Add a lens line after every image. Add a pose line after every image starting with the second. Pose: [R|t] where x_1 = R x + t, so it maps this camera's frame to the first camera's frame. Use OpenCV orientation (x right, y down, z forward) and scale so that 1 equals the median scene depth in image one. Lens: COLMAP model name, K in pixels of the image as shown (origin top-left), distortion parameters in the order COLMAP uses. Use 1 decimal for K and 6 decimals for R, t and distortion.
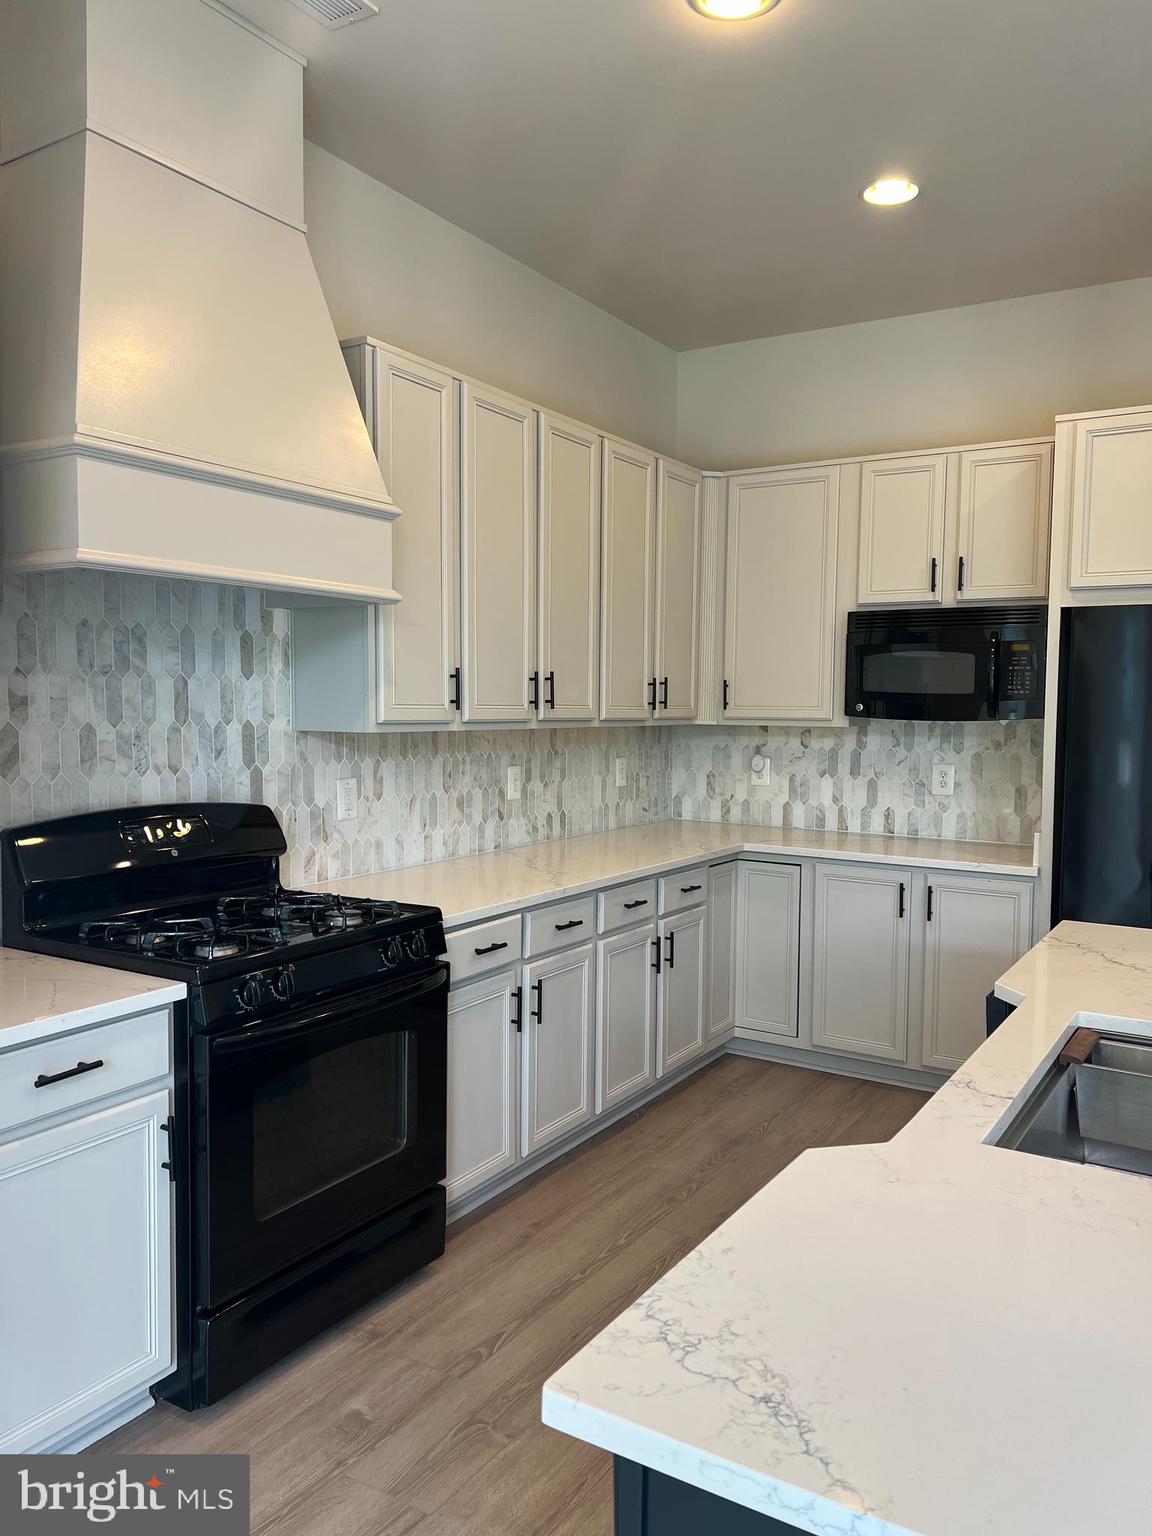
lens RADIAL K [[1148.4, 0, 577.7], [0, 1148.4, 774.6], [0, 0, 1]] dist [0.074292, -0.100349]
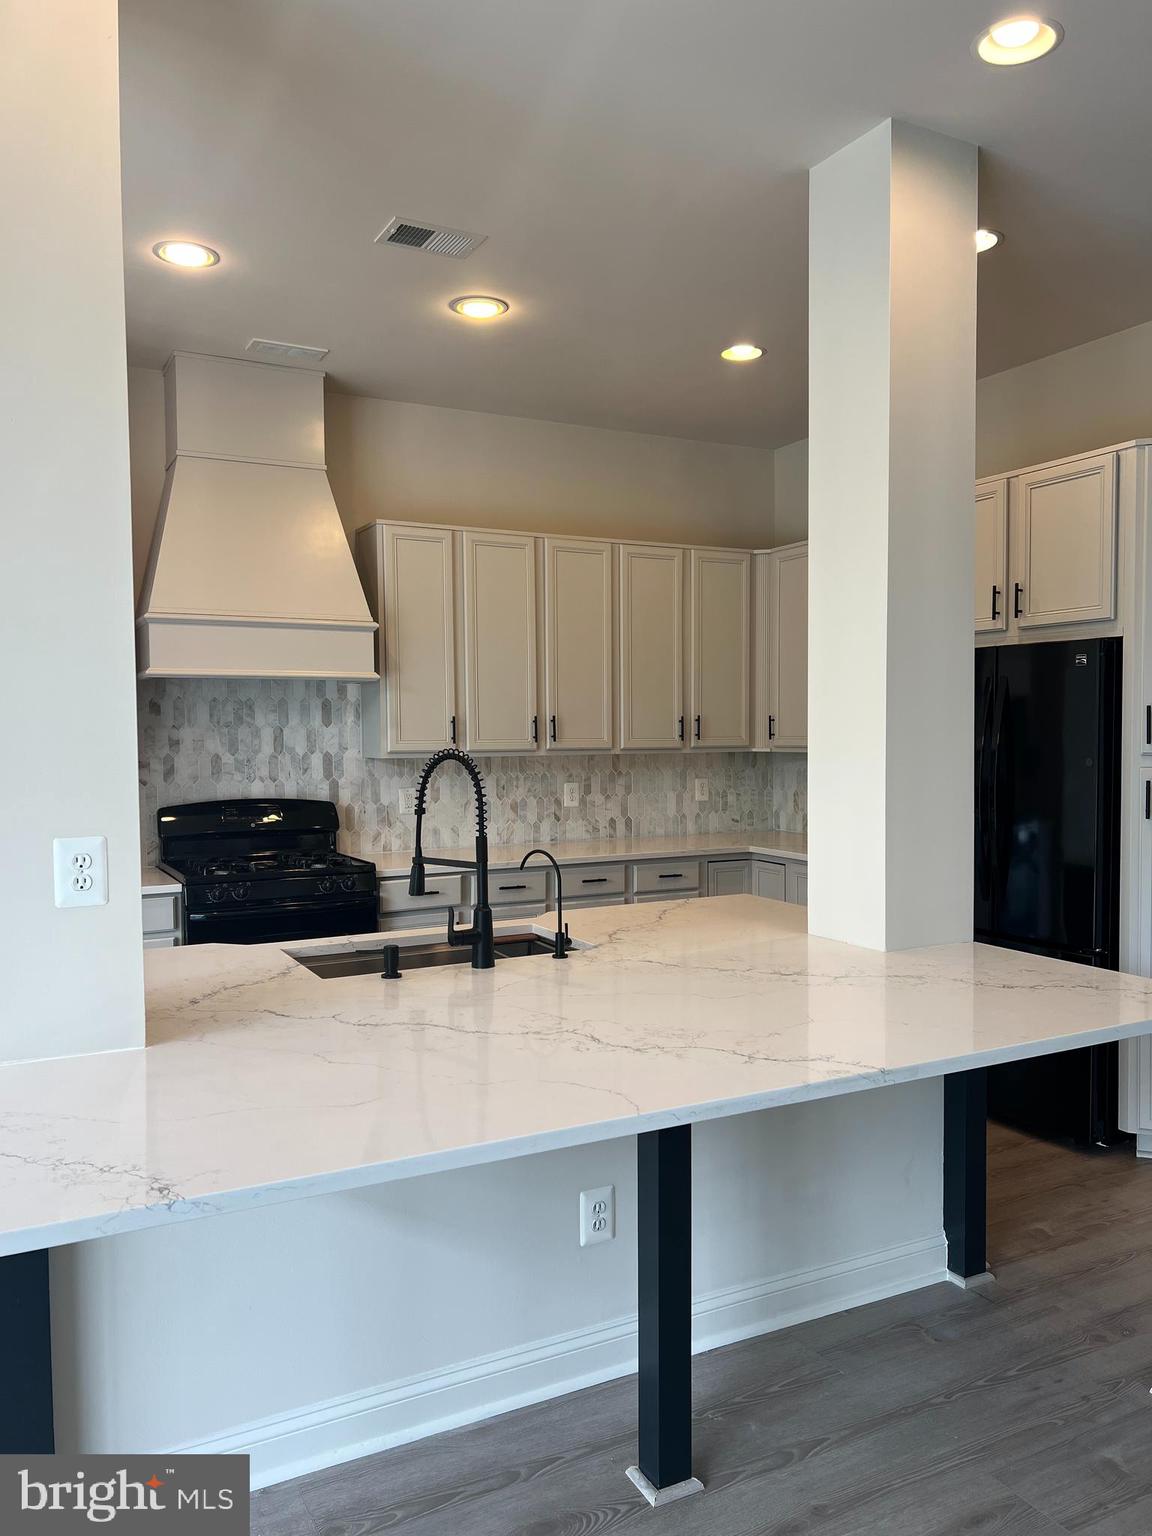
lens RADIAL K [[1148.4, 0, 577.2], [0, 1148.4, 768.5], [0, 0, 1]] dist [0.074292, -0.100349]
pose [[0.855326, 0.000478, -0.518091, 0.767948], [-0.016843, 0.999497, -0.026884, 0.014738], [0.517817, 0.031721, 0.854903, -0.211152]]
